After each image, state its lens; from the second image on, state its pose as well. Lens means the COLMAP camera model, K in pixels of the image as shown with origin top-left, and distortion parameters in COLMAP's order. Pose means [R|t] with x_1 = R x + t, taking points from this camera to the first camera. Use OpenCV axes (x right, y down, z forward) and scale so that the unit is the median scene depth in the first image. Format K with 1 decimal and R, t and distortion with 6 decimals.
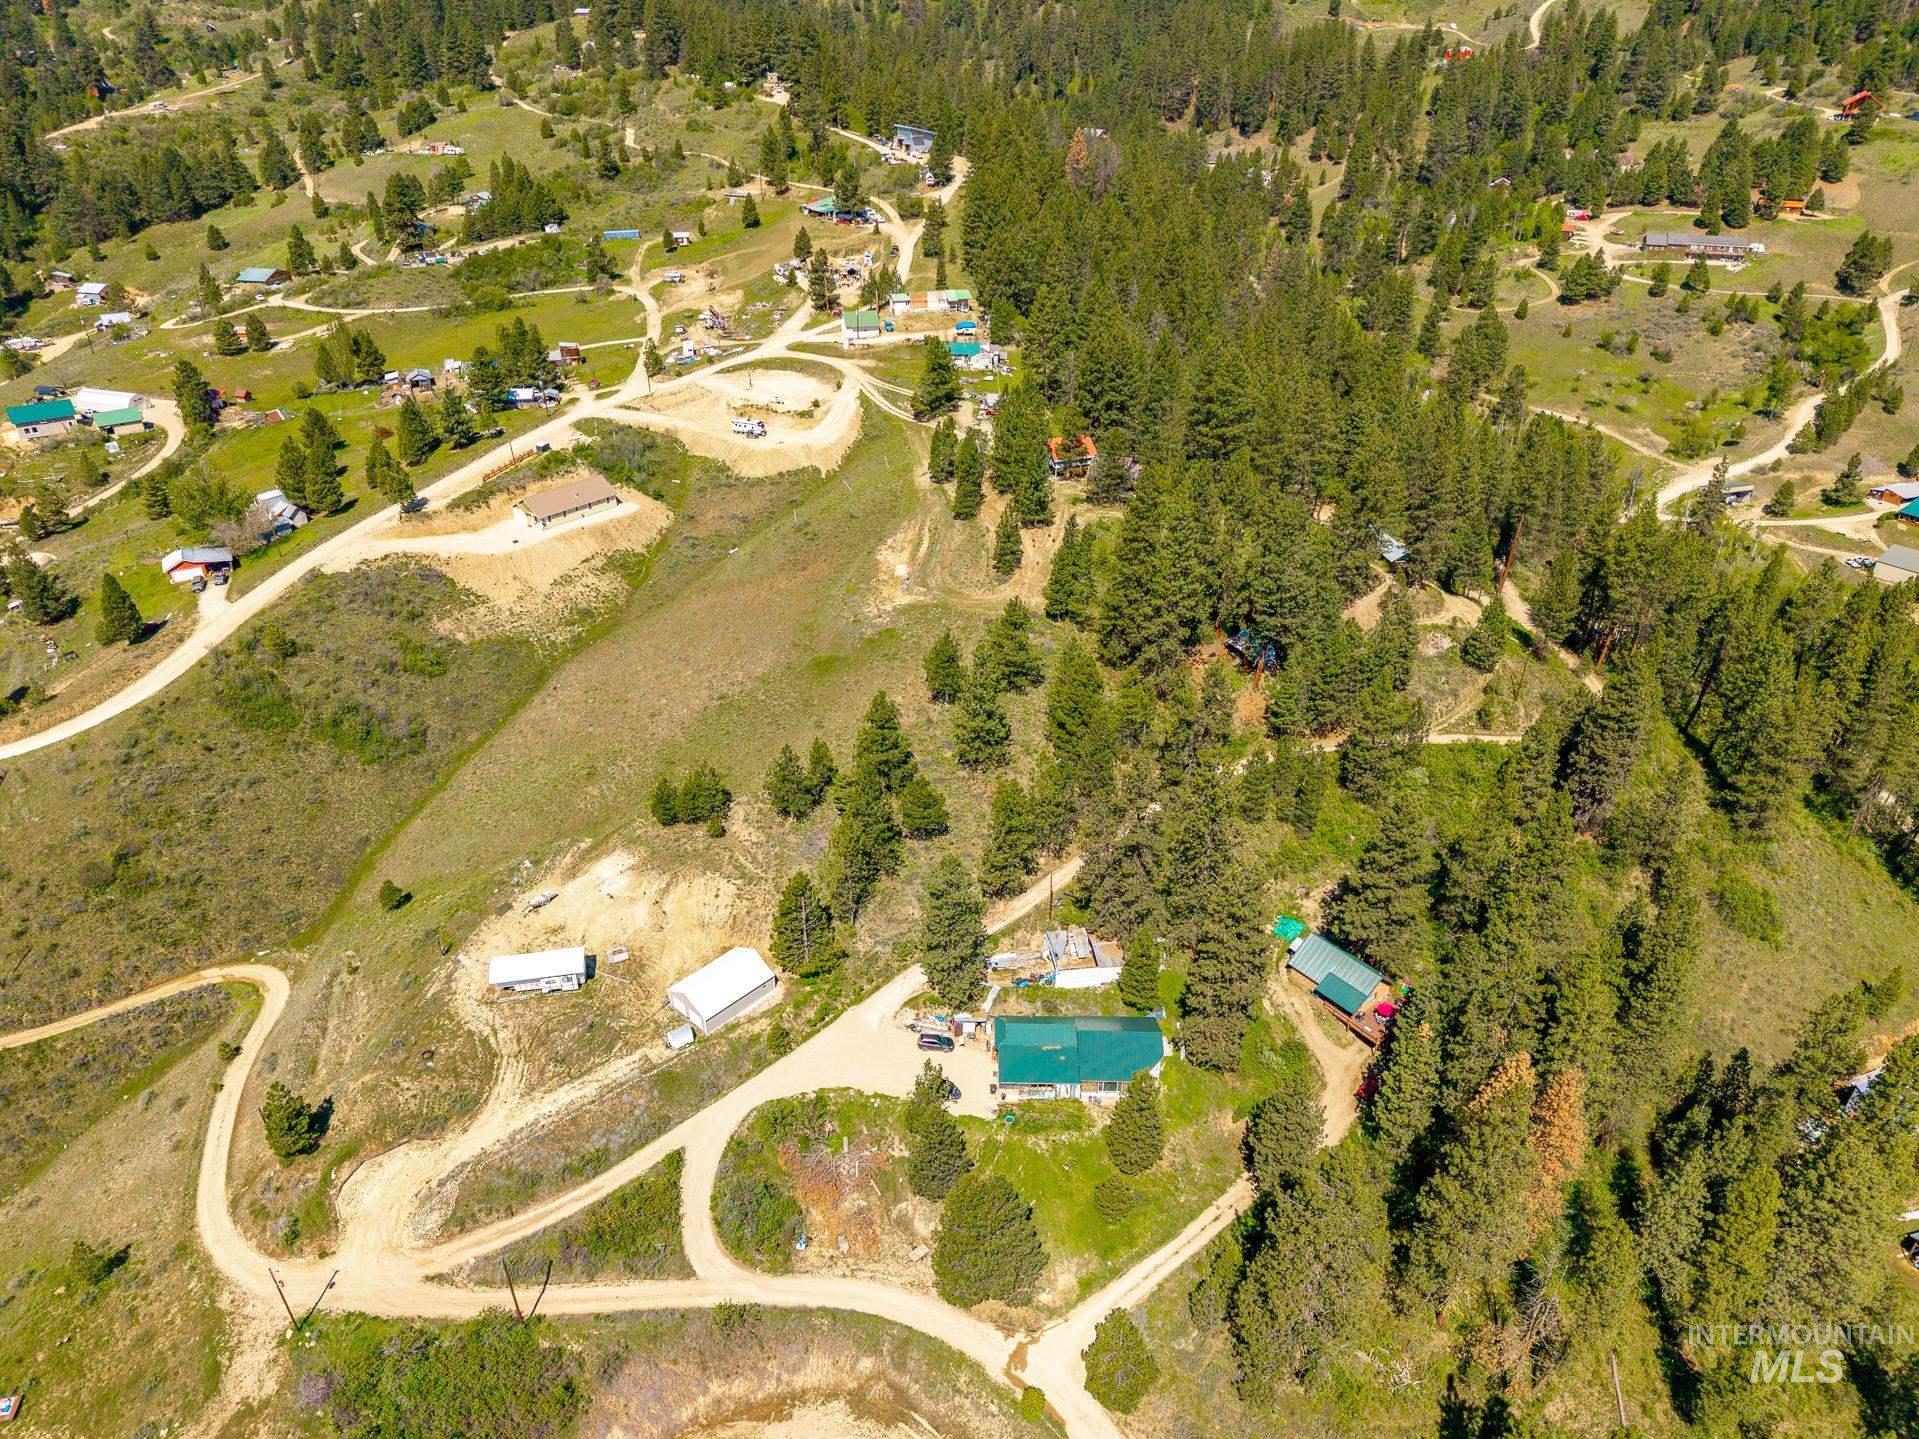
lens RADIAL K [[1289.7, 0, 959.5], [0, 1289.7, 719.5], [0, 0, 1]] dist [0.023414, -0.023301]
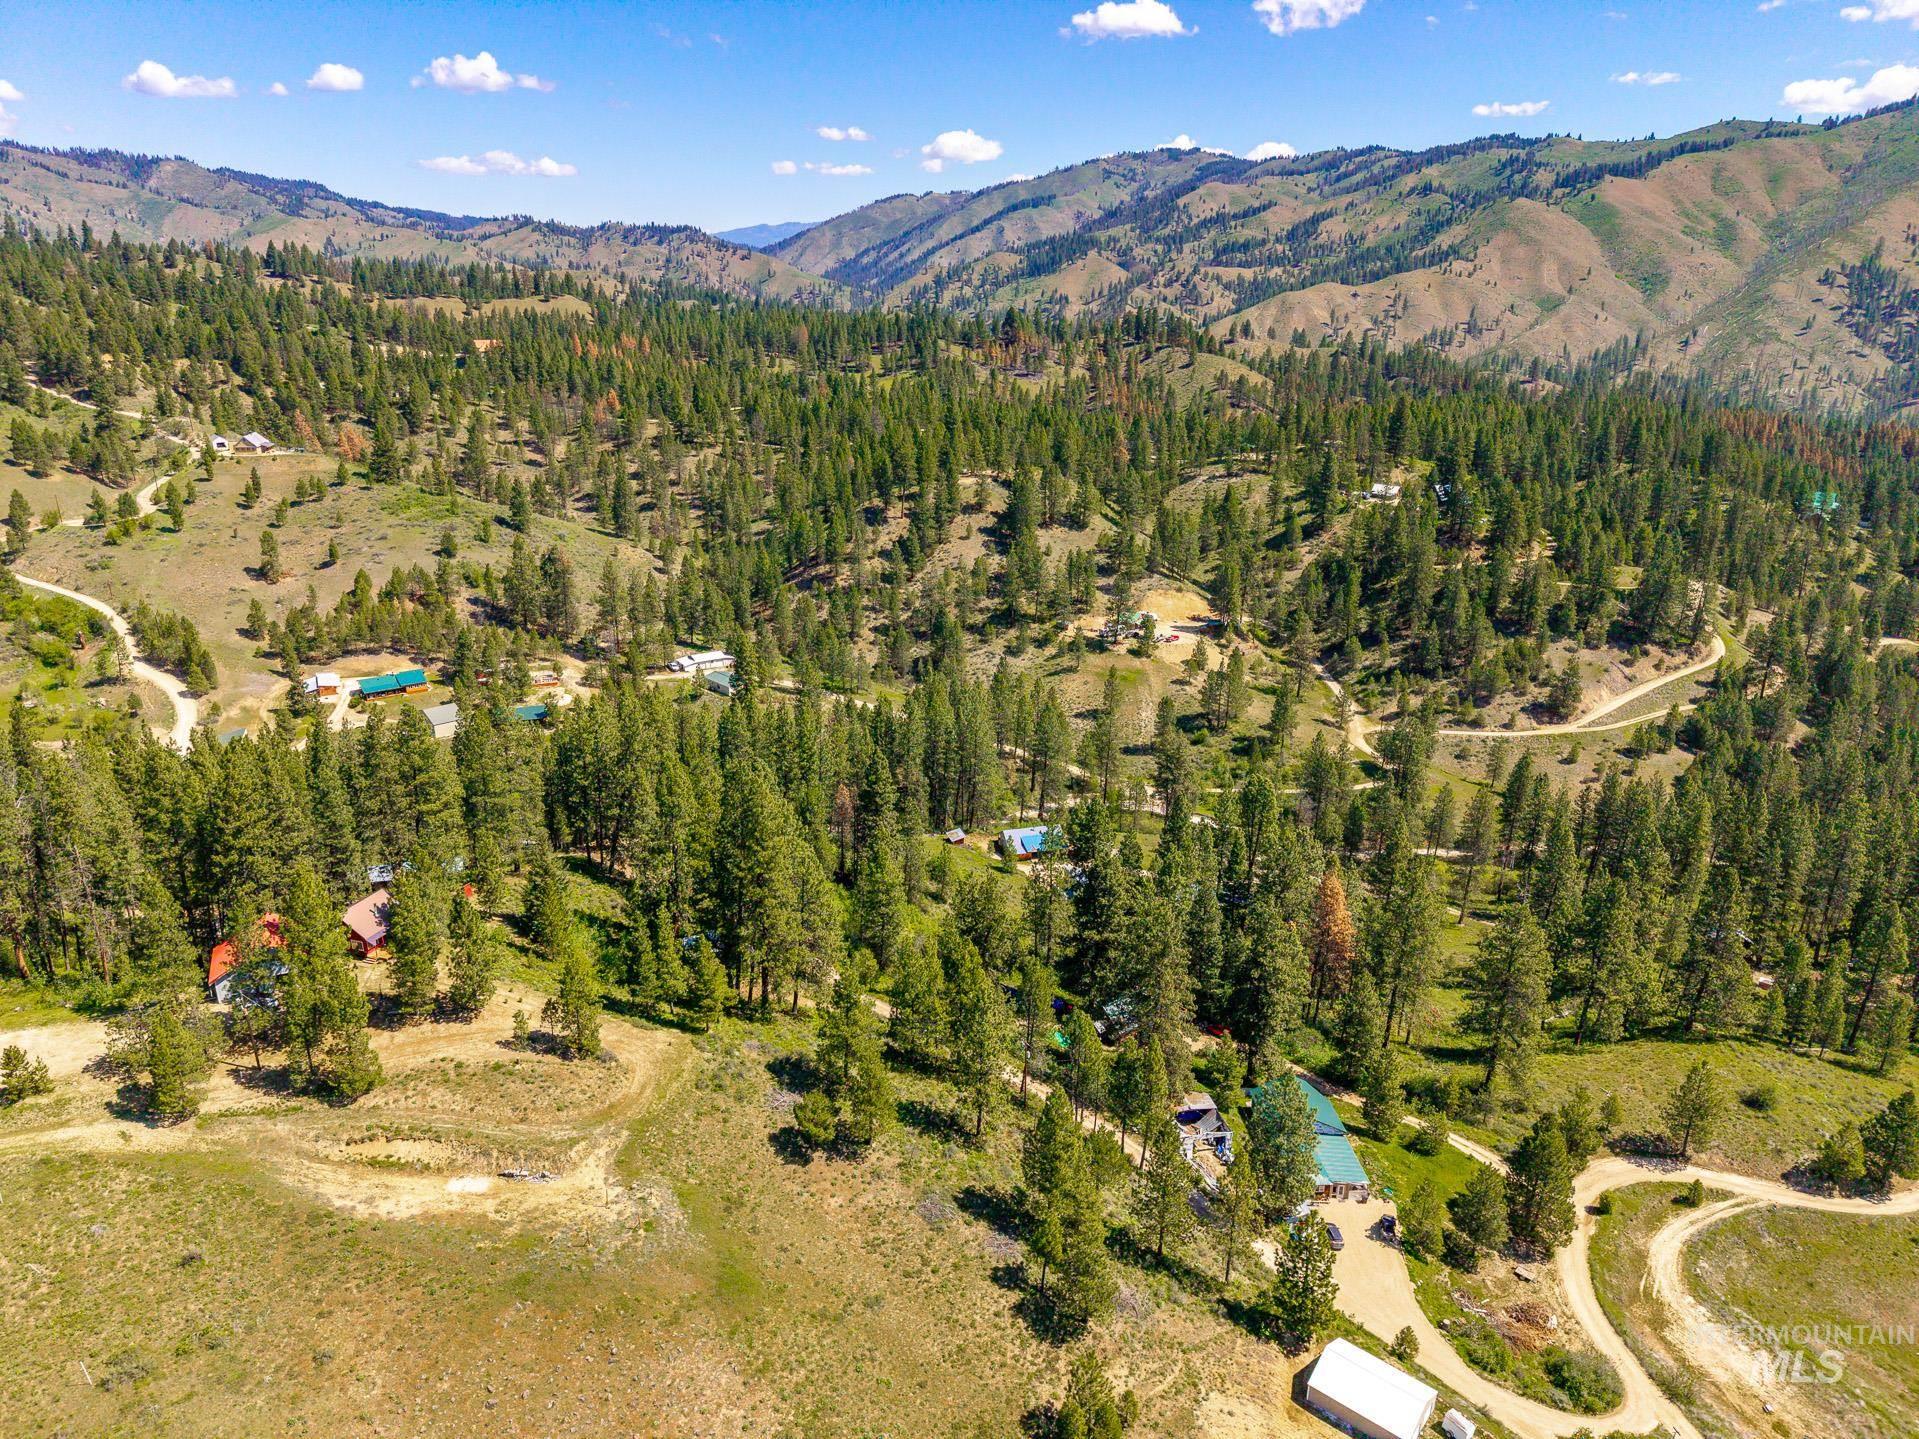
lens RADIAL K [[1289.6, 0, 959.5], [0, 1289.6, 719.5], [0, 0, 1]] dist [0.021000, -0.017717]
pose [[-0.077465, -0.338939, 0.937614, -0.533426], [0.493785, 0.803952, 0.331417, -0.365102], [-0.866127, 0.488653, 0.105085, 0.623929]]
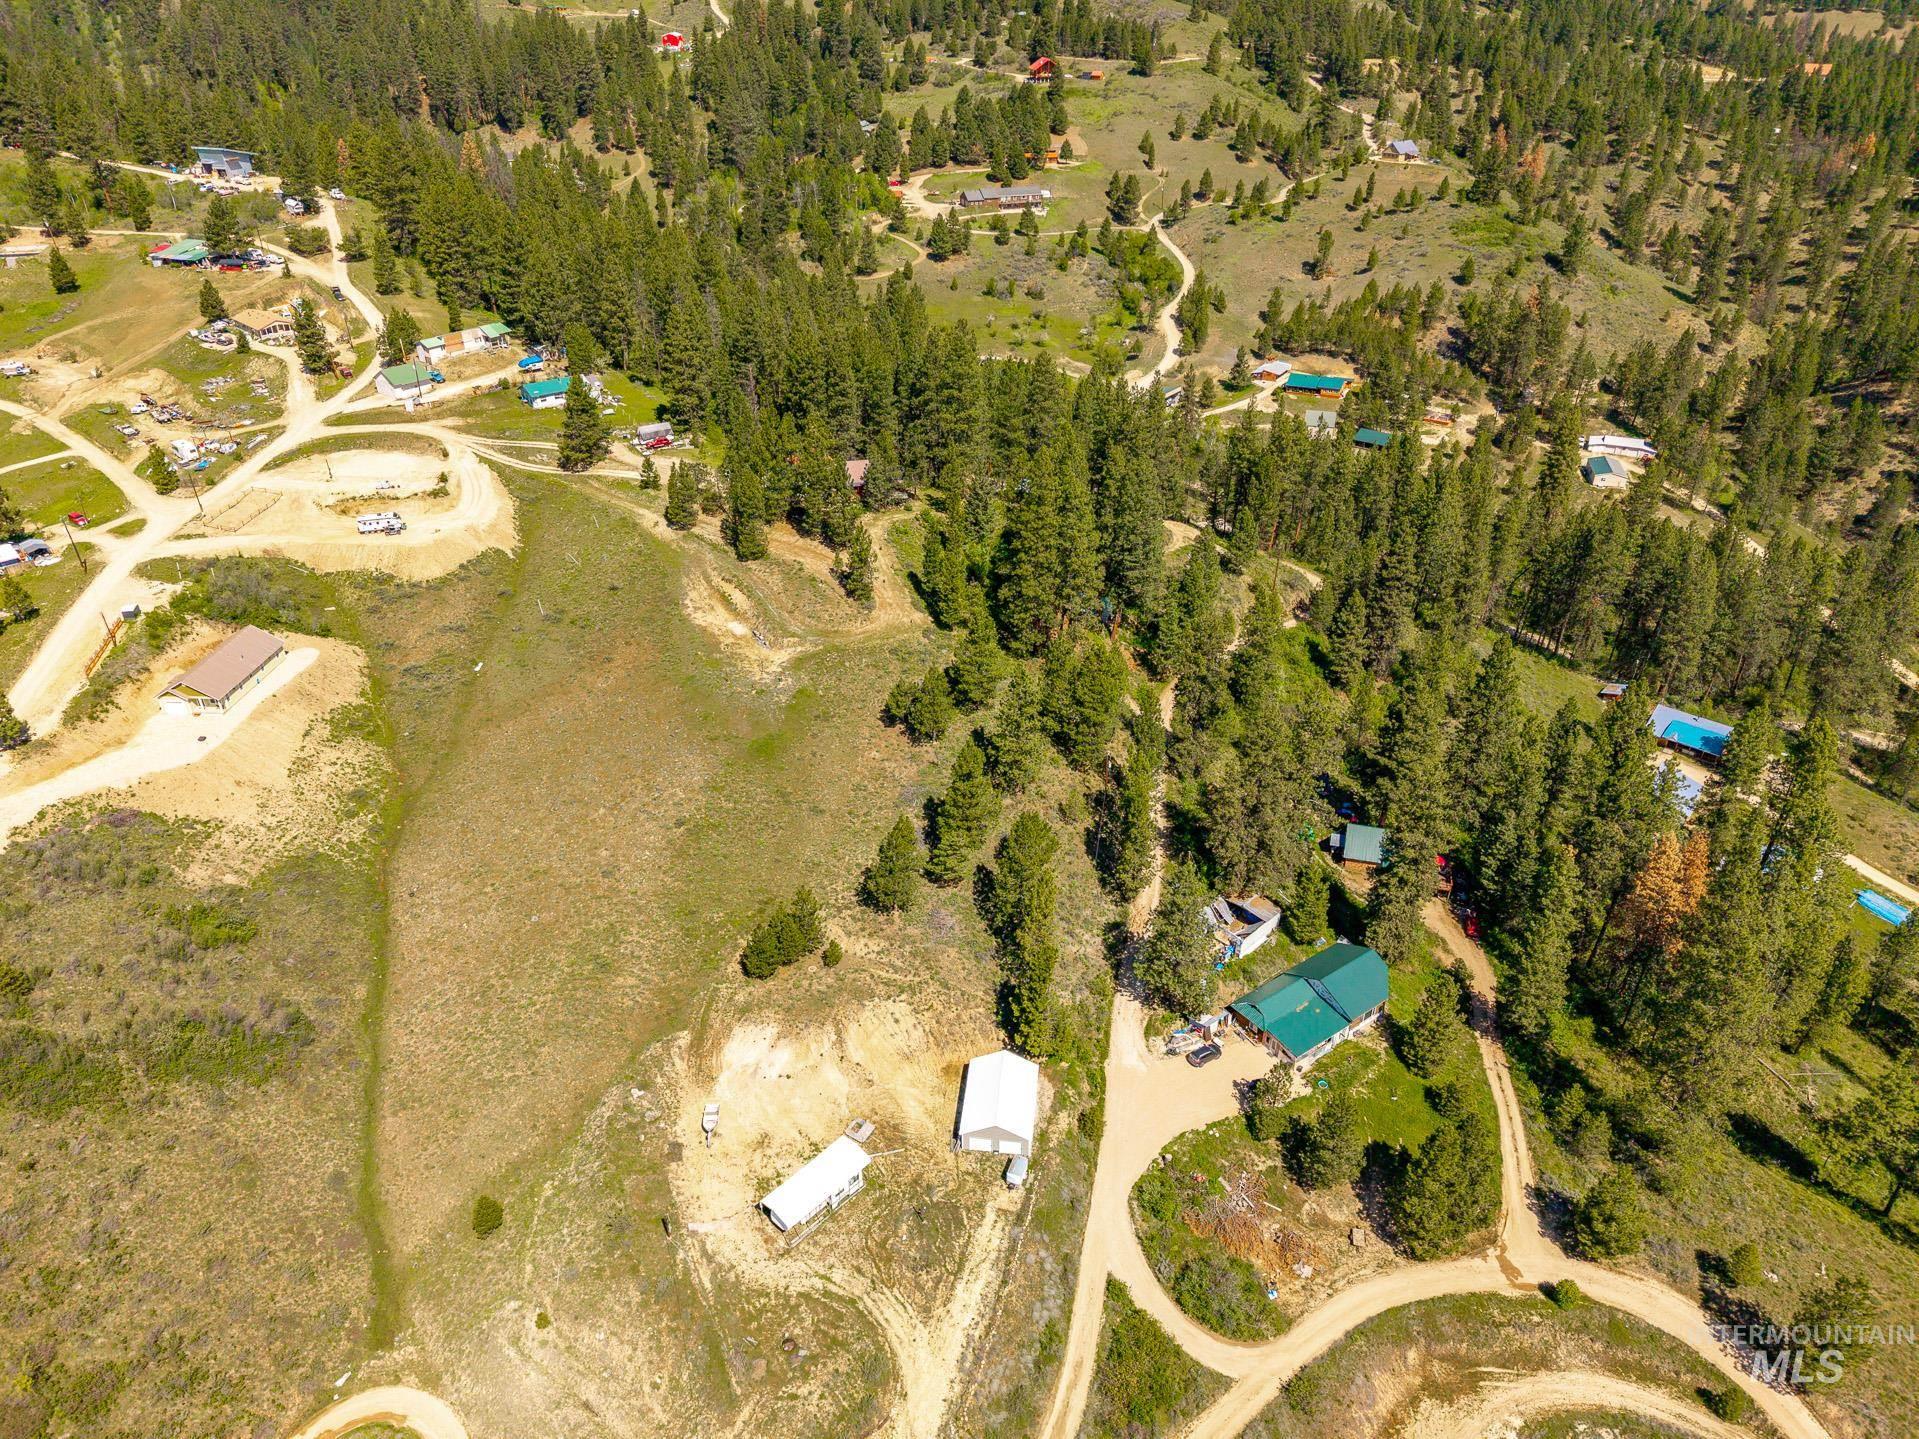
lens RADIAL K [[1290.9, 0, 959.5], [0, 1290.9, 719.5], [0, 0, 1]] dist [0.020209, -0.018591]
pose [[0.802869, -0.305658, 0.511835, -0.390020], [0.302027, 0.948769, 0.092824, -0.090613], [-0.513986, 0.080063, 0.854054, 0.156062]]
